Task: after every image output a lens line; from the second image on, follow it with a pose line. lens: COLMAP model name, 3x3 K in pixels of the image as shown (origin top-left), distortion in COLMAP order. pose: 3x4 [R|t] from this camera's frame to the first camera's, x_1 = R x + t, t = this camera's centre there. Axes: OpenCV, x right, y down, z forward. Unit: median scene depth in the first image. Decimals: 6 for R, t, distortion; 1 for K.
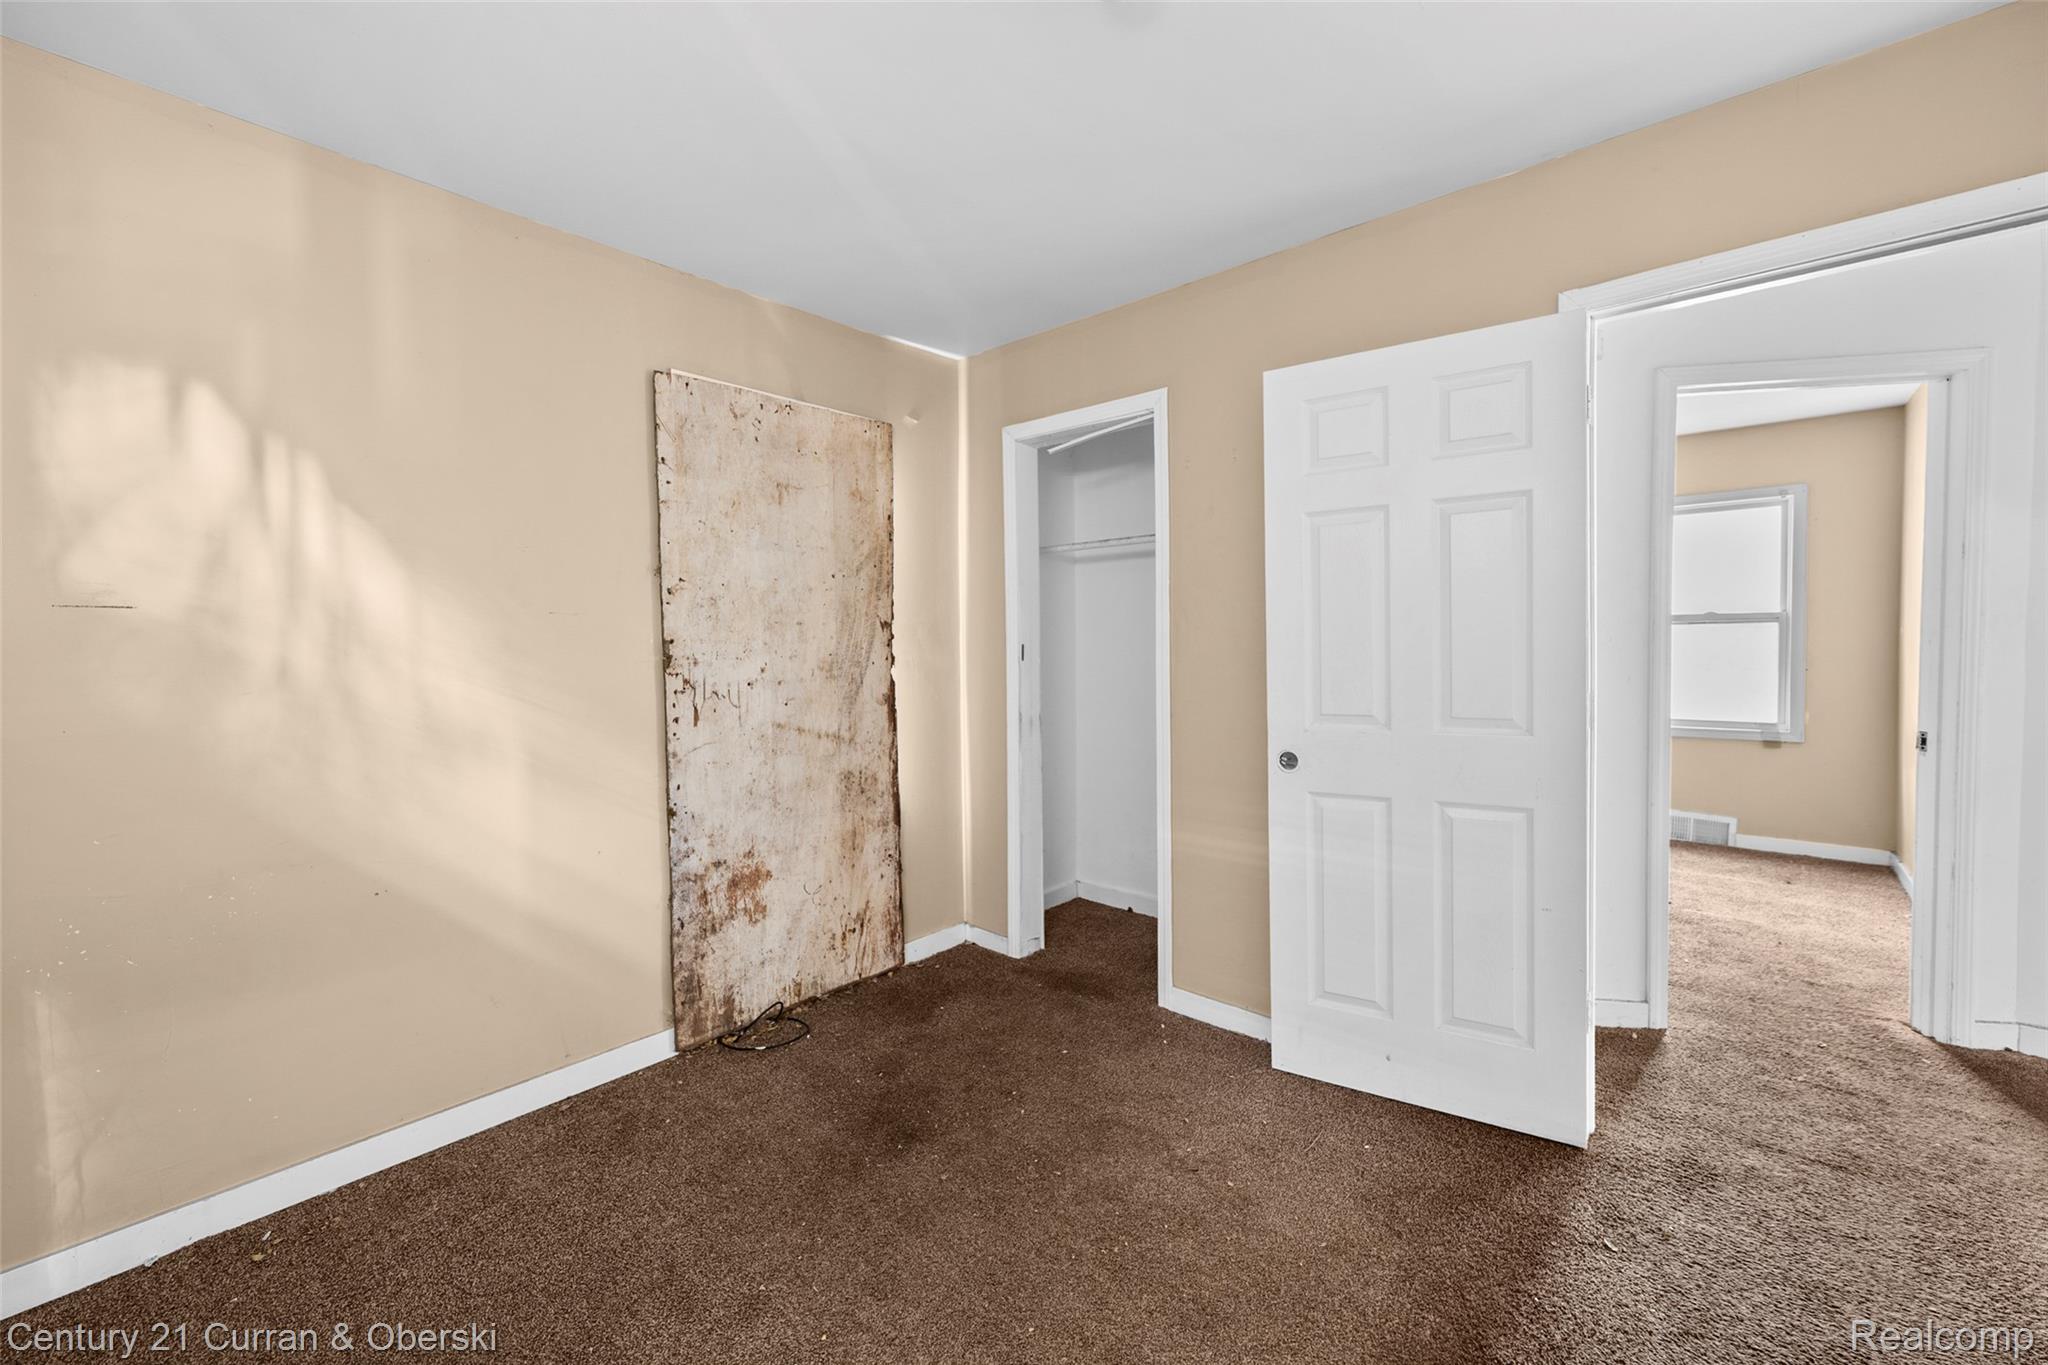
lens RADIAL K [[823.4, 0, 1027.8], [0, 823.4, 674.4], [0, 0, 1]] dist [0.001799, -0.000380]
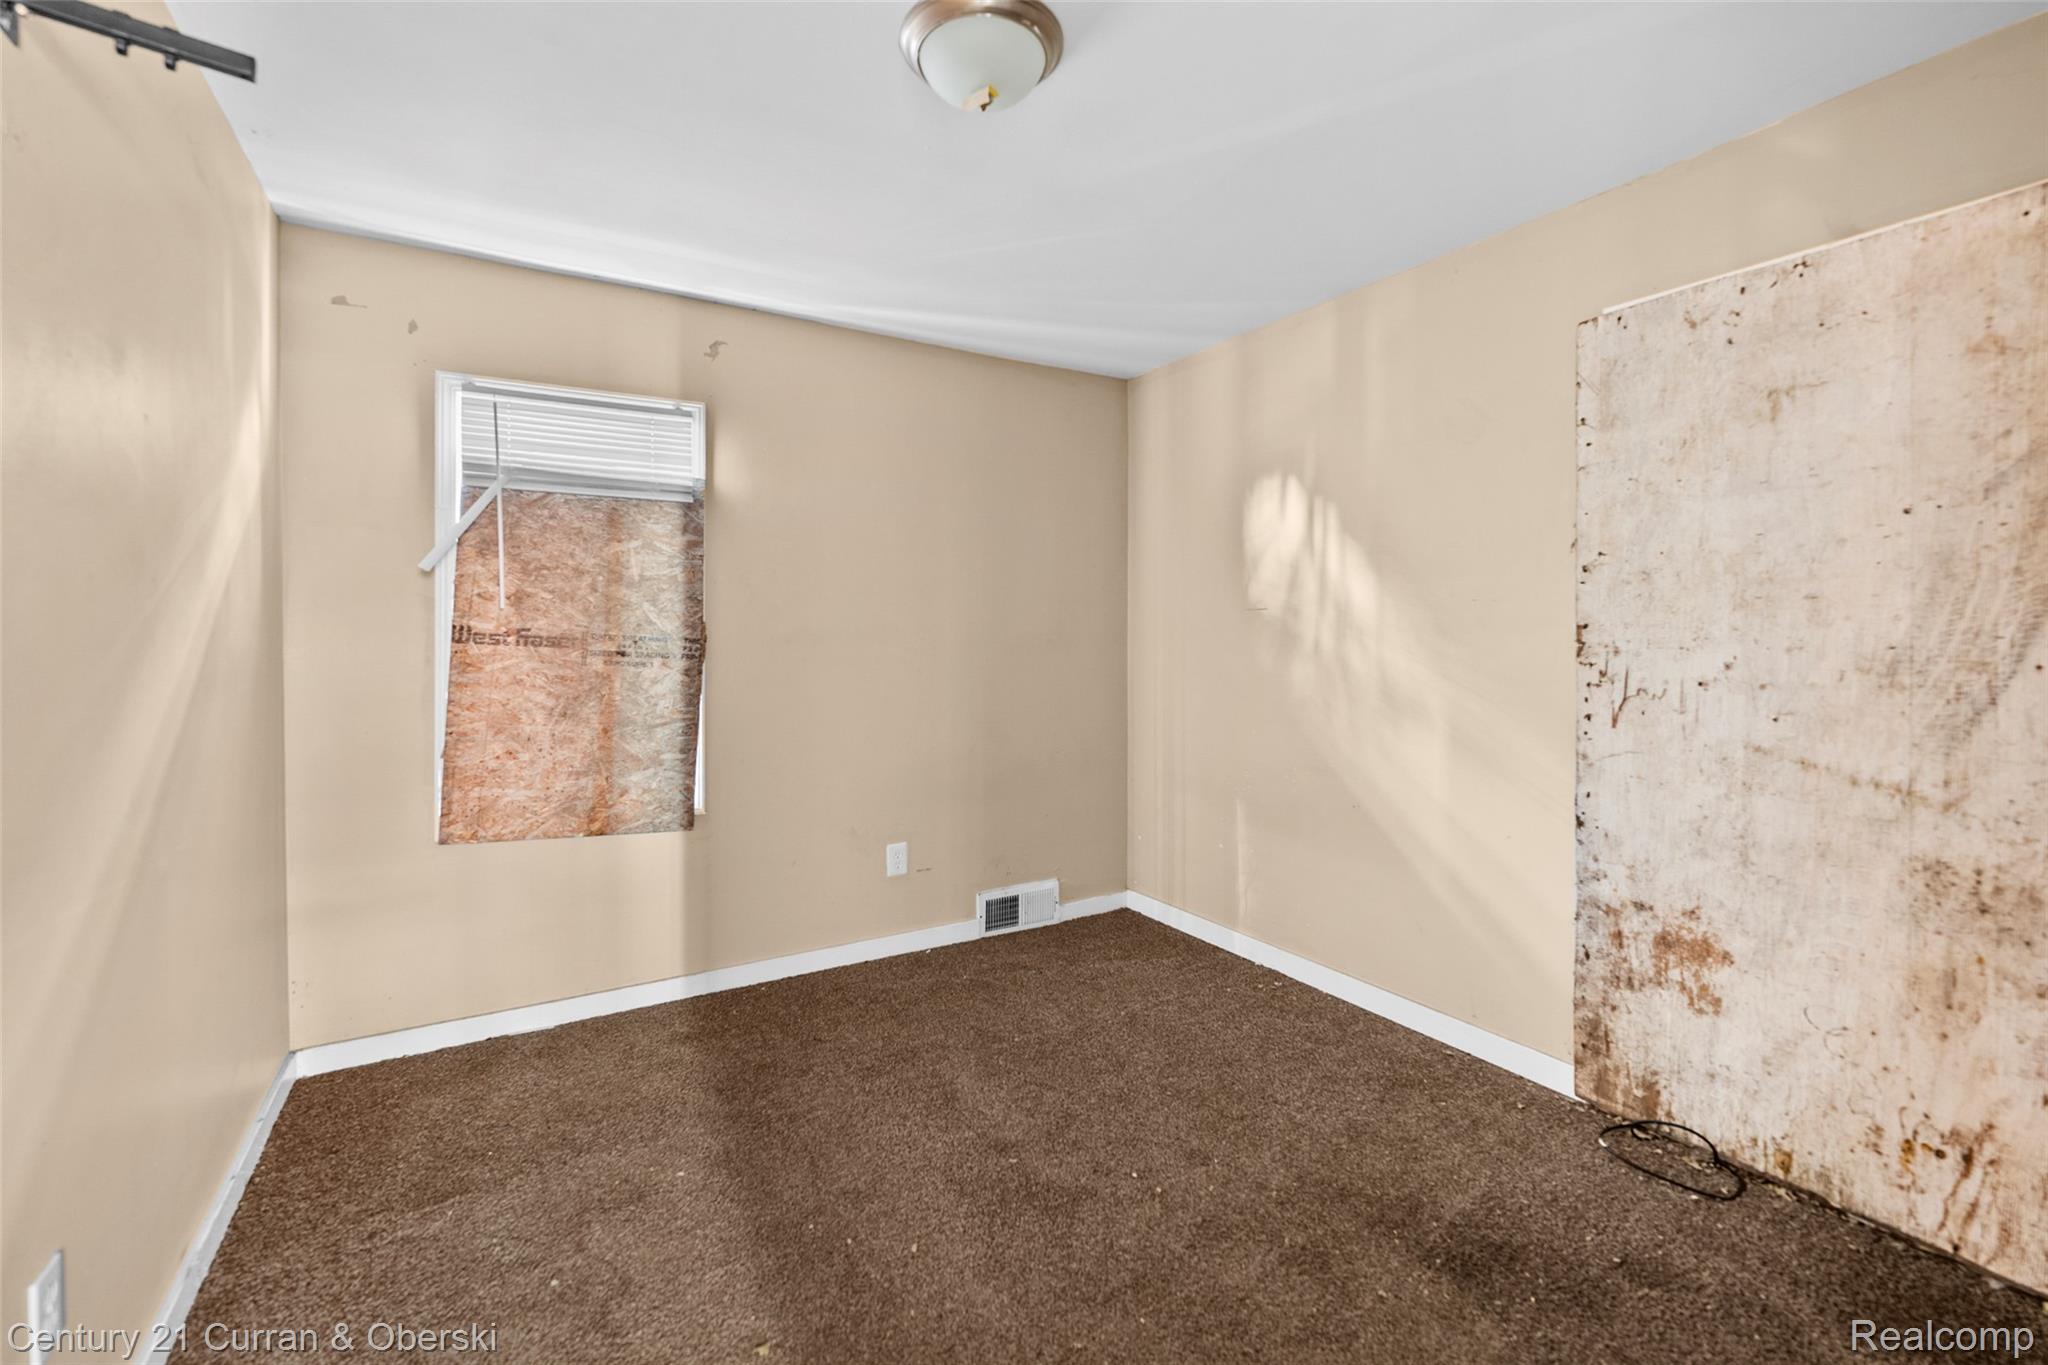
lens RADIAL K [[823.4, 0, 961.2], [0, 823.4, 639.7], [0, 0, 1]] dist [0.001799, -0.000380]
pose [[-0.330411, 0.020366, -0.943617, 0.573722], [-0.024707, 0.999238, 0.030218, -0.033721], [0.943514, 0.033298, -0.329656, 0.623941]]
